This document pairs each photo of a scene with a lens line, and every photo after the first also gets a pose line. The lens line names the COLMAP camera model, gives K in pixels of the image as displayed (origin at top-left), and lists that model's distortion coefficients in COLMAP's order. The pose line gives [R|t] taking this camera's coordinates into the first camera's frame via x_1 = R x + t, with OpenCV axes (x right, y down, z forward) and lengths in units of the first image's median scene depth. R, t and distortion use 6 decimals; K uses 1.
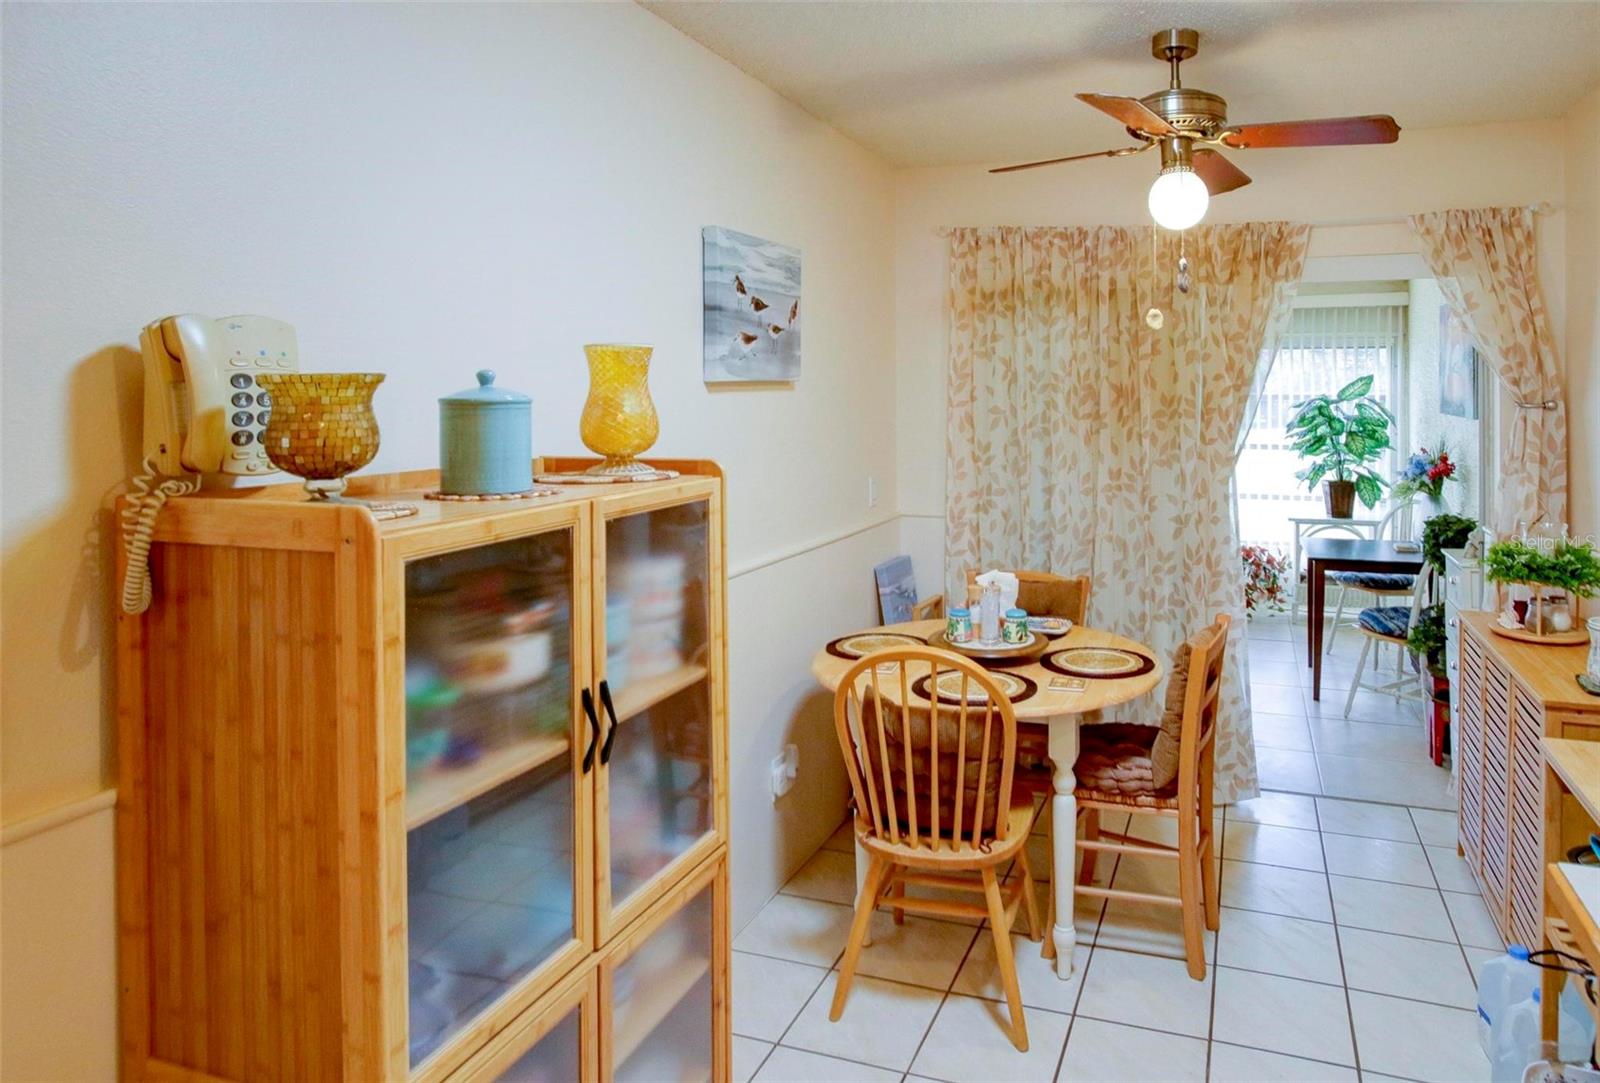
lens RADIAL K [[1093.3, 0, 800.0], [0, 1093.3, 541.5], [0, 0, 1]] dist [-0.007023, -0.000630]
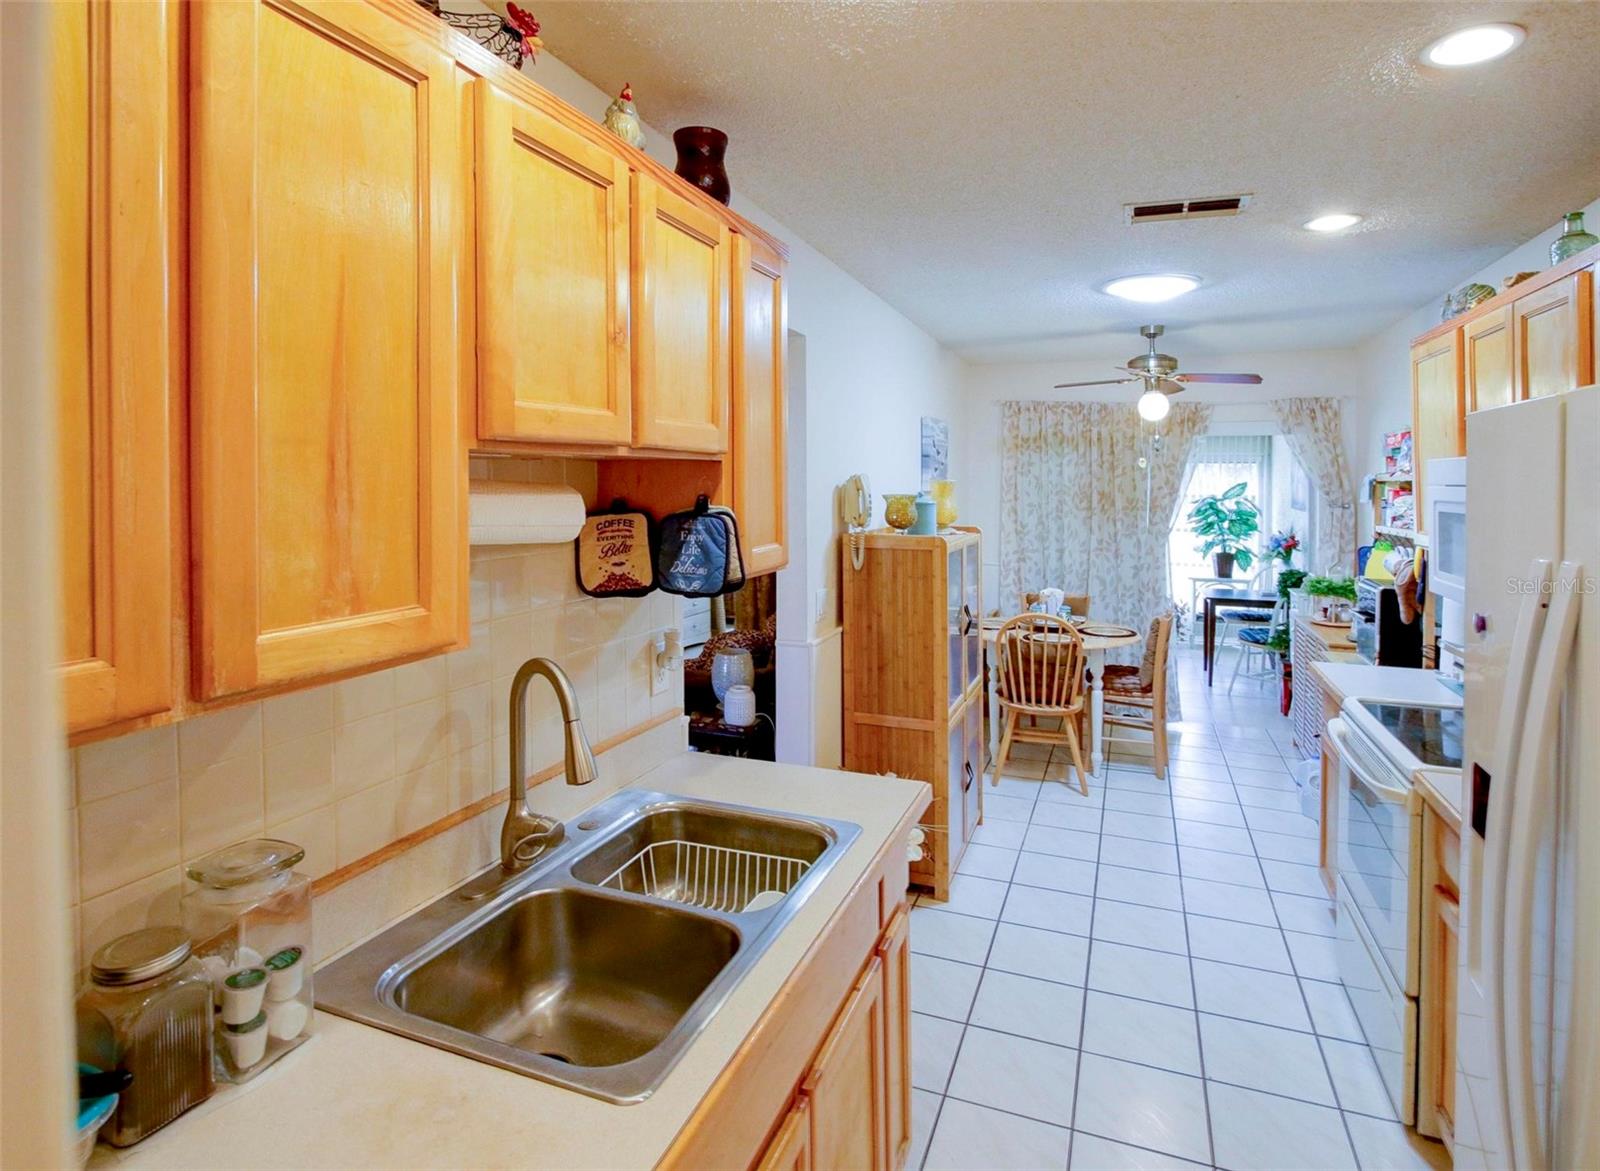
lens RADIAL K [[879.1, 0, 751.6], [0, 879.1, 589.7], [0, 0, 1]] dist [0.001910, 0.000164]
pose [[0.999519, 0.014245, -0.027554, -0.238323], [-0.014685, 0.999767, -0.015832, 0.047682], [0.027322, 0.016229, 0.999495, -0.446497]]
